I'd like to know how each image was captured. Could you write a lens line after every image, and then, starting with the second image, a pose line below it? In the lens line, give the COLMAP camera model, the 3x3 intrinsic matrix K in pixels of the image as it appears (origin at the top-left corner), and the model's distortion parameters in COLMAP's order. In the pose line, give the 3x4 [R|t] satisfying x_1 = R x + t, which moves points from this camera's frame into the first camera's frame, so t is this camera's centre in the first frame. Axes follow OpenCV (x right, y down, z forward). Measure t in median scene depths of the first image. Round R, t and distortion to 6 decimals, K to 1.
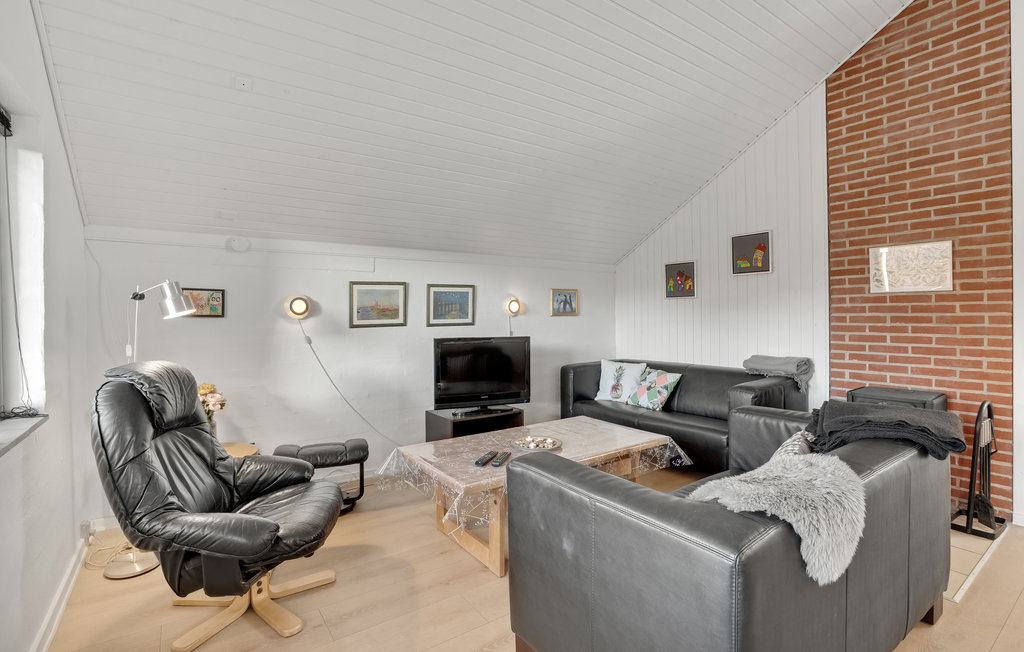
lens RADIAL K [[477.0, 0, 515.7], [0, 477.0, 316.8], [0, 0, 1]] dist [-0.012281, 0.001341]
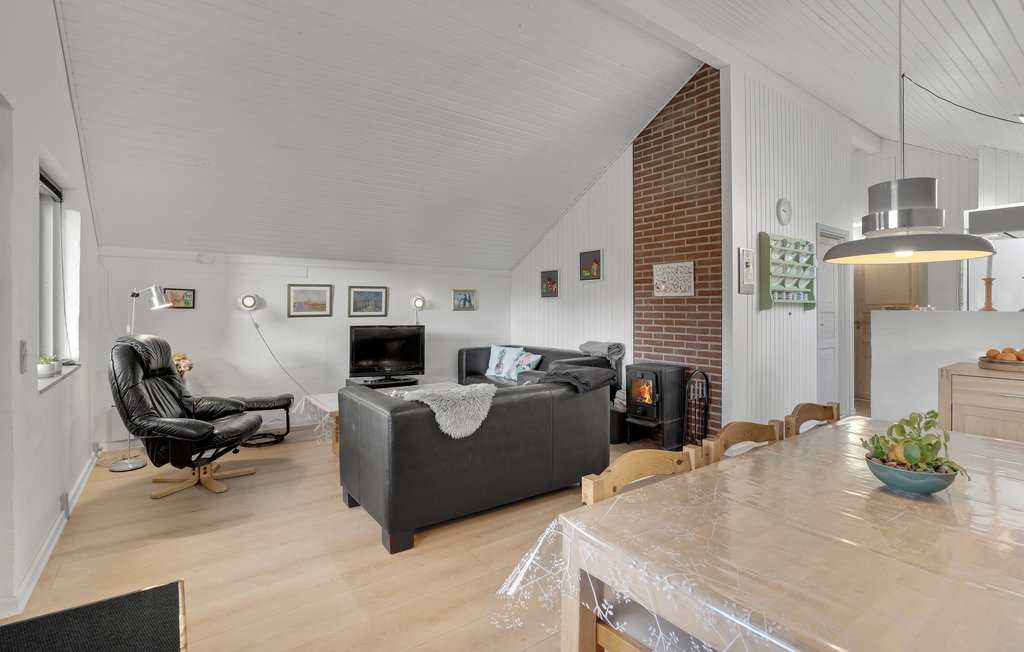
lens RADIAL K [[476.7, 0, 508.7], [0, 476.7, 306.1], [0, 0, 1]] dist [-0.000499, 0.001316]
pose [[0.999936, 0.011307, -0.000253, 0.318115], [-0.011309, 0.999880, -0.010592, -0.002054], [0.000133, 0.010594, 0.999944, -0.417438]]
